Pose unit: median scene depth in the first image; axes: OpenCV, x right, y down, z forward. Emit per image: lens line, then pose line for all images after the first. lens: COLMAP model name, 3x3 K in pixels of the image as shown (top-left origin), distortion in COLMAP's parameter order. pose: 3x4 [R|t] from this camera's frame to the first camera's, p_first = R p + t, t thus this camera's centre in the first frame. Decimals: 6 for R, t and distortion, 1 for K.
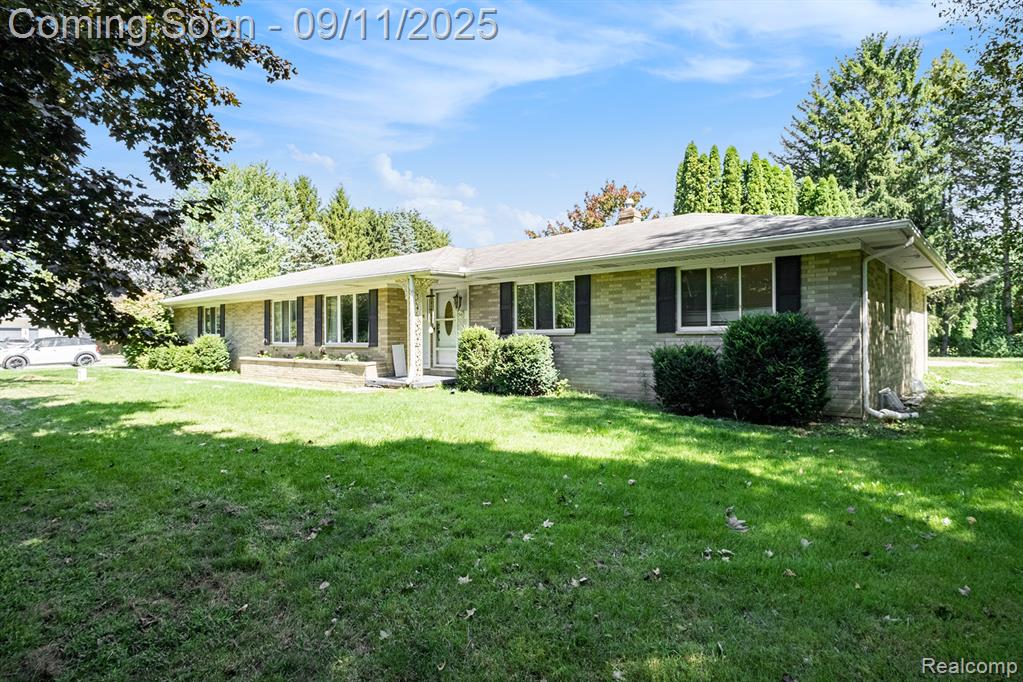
lens RADIAL K [[559.3, 0, 511.6], [0, 559.3, 337.6], [0, 0, 1]] dist [0.002436, 0.000070]
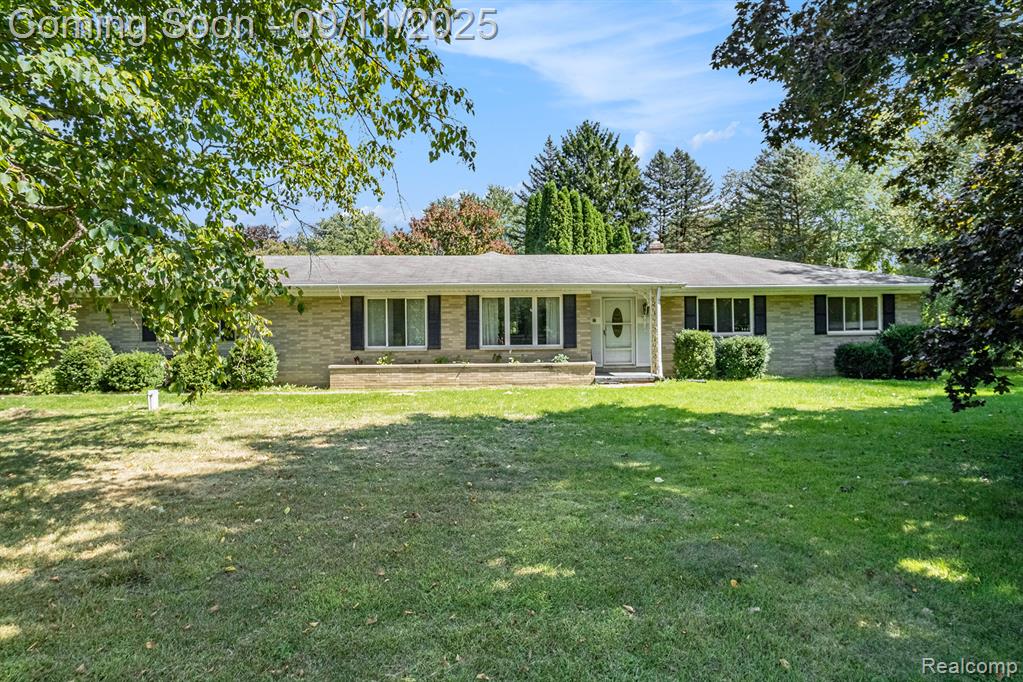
lens RADIAL K [[593.5, 0, 511.7], [0, 593.5, 342.5], [0, 0, 1]] dist [-0.004013, -0.000189]
pose [[0.729320, -0.000948, 0.684172, -1.172889], [0.010156, 0.999904, -0.009440, 0.016039], [-0.684097, 0.013833, 0.729260, 0.269880]]
